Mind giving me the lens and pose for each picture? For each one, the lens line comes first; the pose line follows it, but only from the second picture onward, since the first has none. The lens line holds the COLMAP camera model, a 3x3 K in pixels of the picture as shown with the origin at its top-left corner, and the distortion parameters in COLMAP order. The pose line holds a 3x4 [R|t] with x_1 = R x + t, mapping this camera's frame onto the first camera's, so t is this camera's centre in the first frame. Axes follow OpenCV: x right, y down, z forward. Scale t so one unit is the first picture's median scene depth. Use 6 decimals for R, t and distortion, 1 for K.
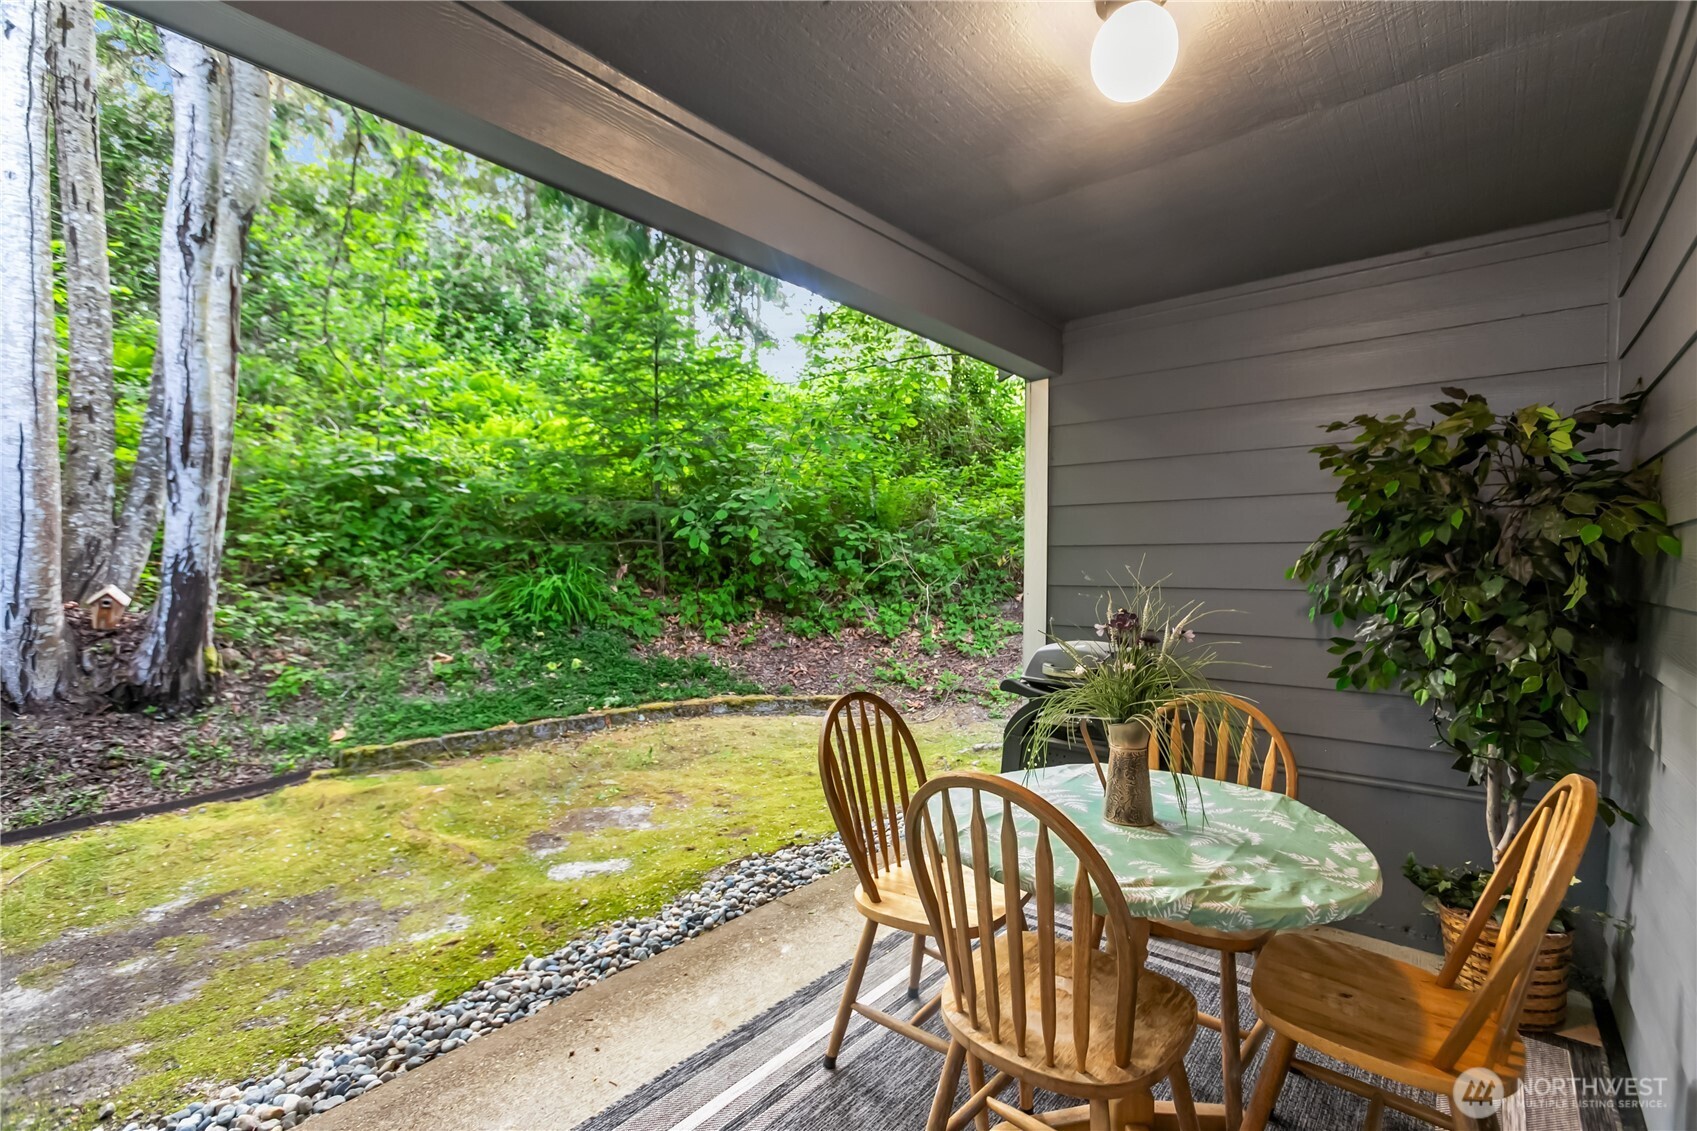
lens RADIAL K [[750.9, 0, 840.5], [0, 750.9, 570.9], [0, 0, 1]] dist [-0.010506, 0.007380]
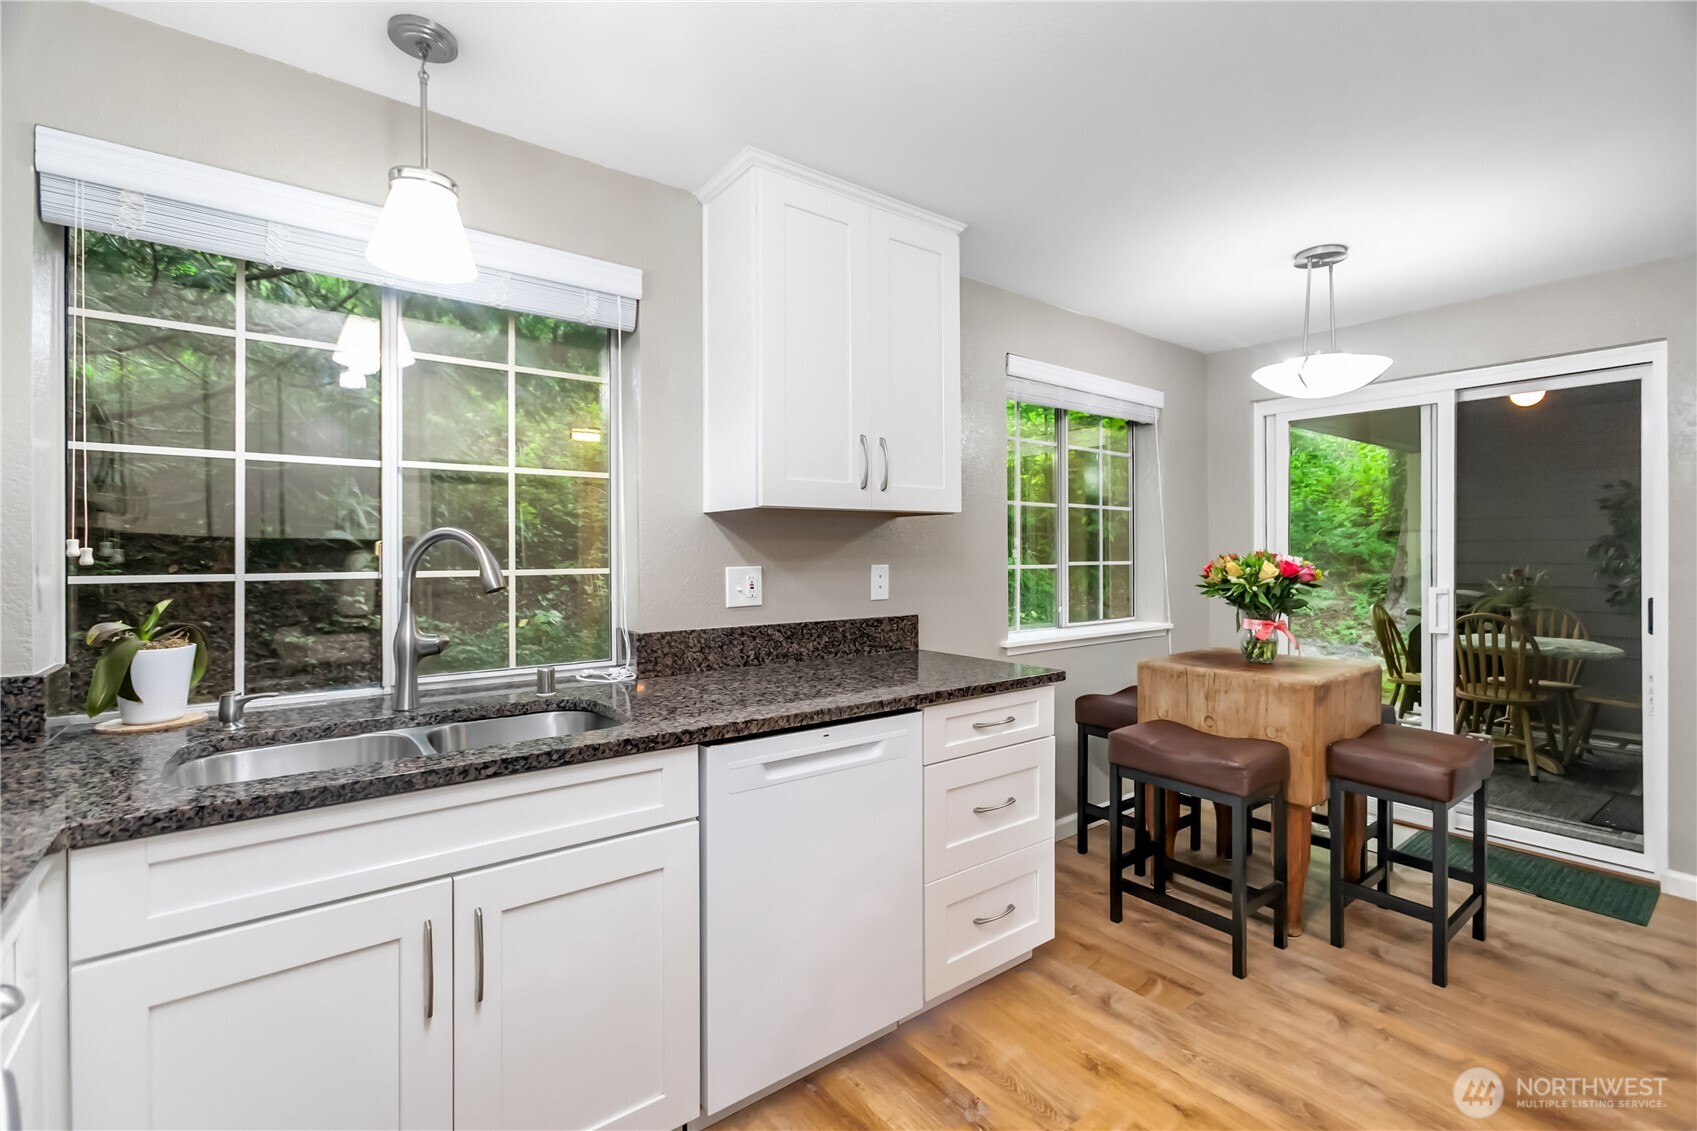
lens RADIAL K [[750.9, 0, 851.0], [0, 750.9, 548.4], [0, 0, 1]] dist [-0.010506, 0.007380]
pose [[0.977119, -0.005198, -0.212629, -0.743526], [0.003982, 0.999973, -0.006149, -0.009023], [0.212655, 0.005161, 0.977114, -1.154298]]
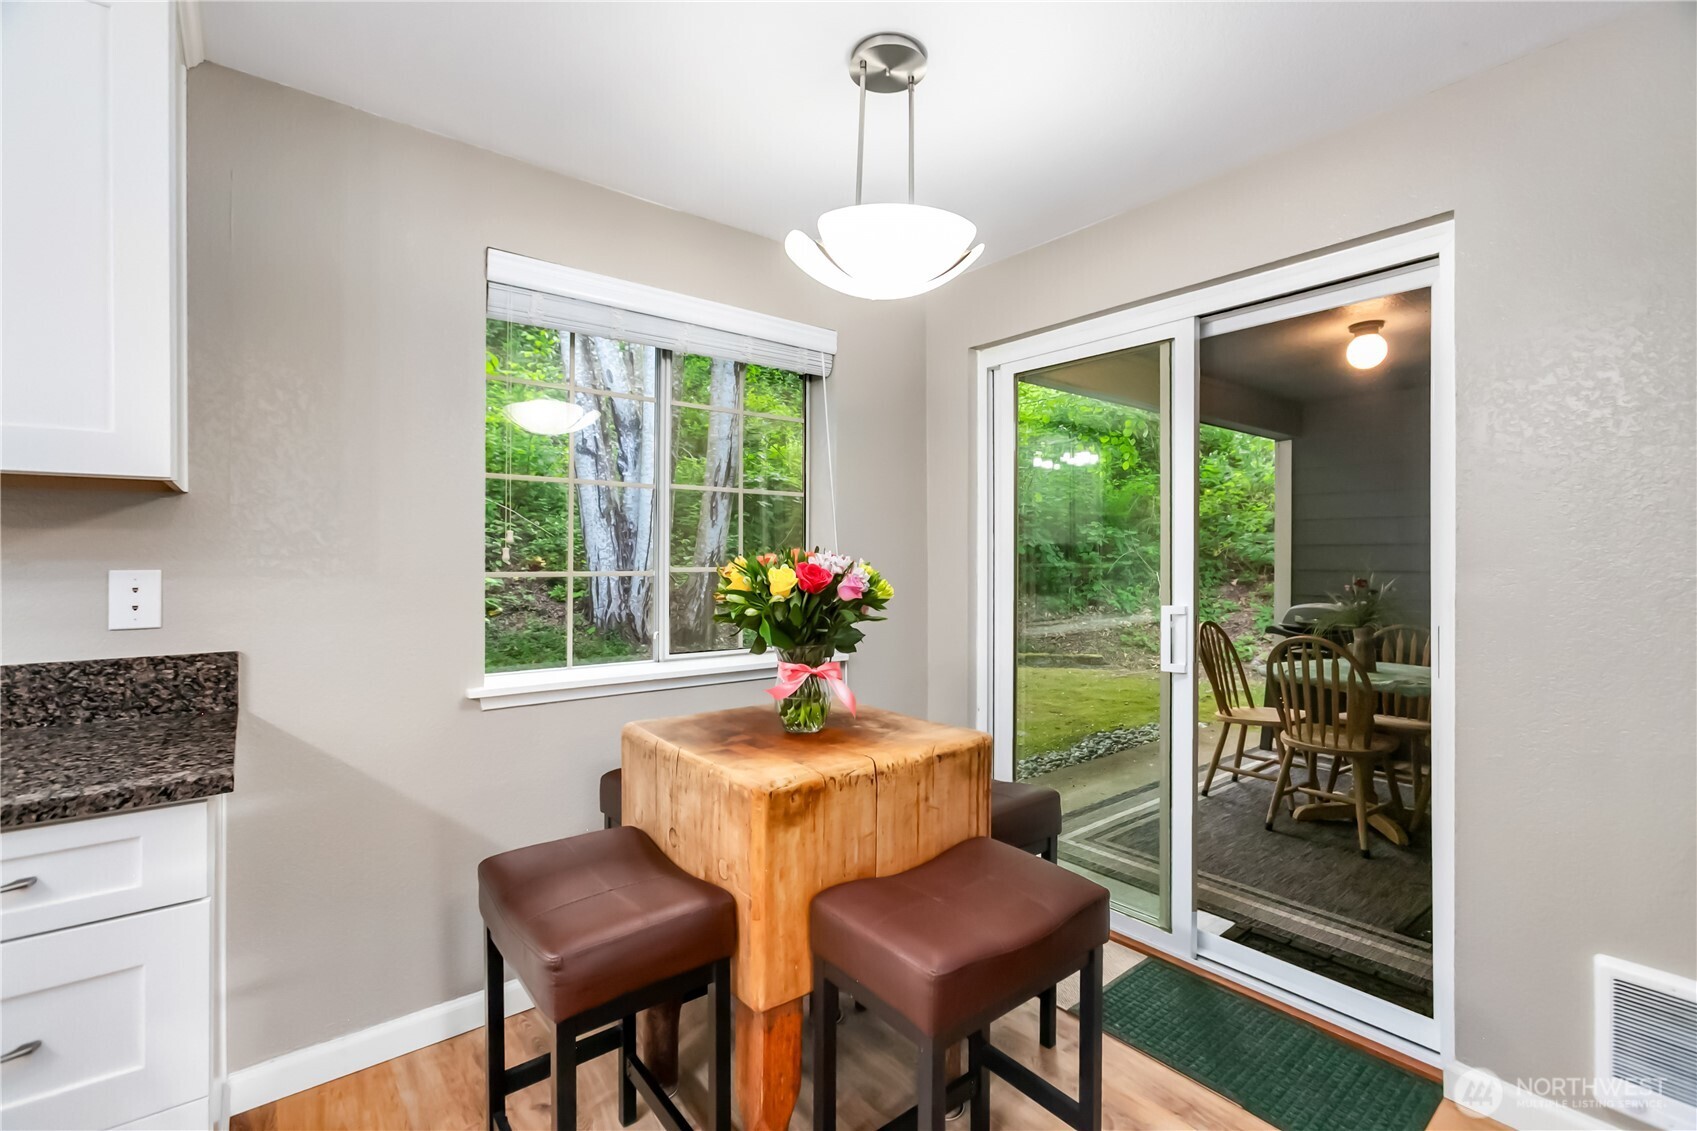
lens RADIAL K [[750.9, 0, 846.7], [0, 750.9, 555.7], [0, 0, 1]] dist [-0.010506, 0.007380]
pose [[0.981962, -0.002467, -0.189061, -0.351339], [0.001162, 0.999975, -0.007013, -0.000818], [0.189074, 0.006667, 0.981940, -0.738666]]
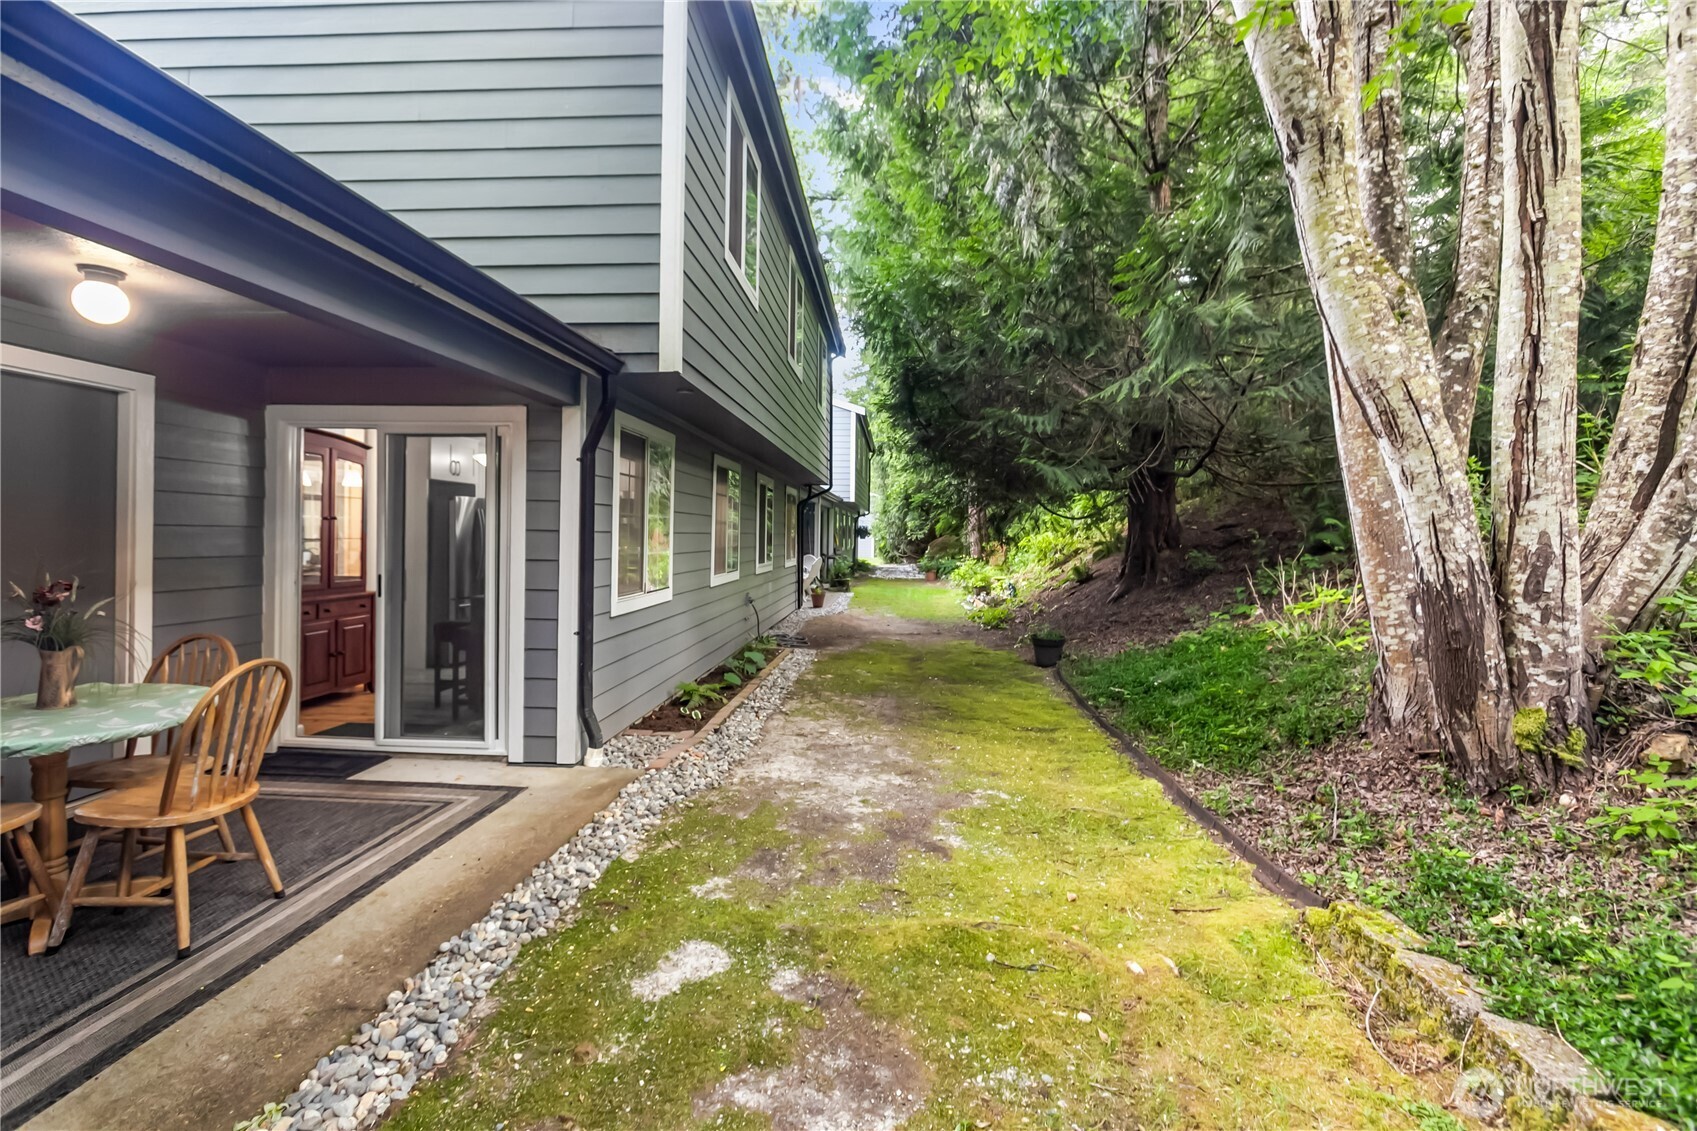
lens RADIAL K [[750.9, 0, 837.9], [0, 750.9, 538.1], [0, 0, 1]] dist [-0.010506, 0.007380]
pose [[-0.803375, -0.012934, -0.595333, -0.006573], [-0.021717, 0.999735, 0.007586, -0.045704], [0.595077, 0.019023, -0.803444, 1.637617]]
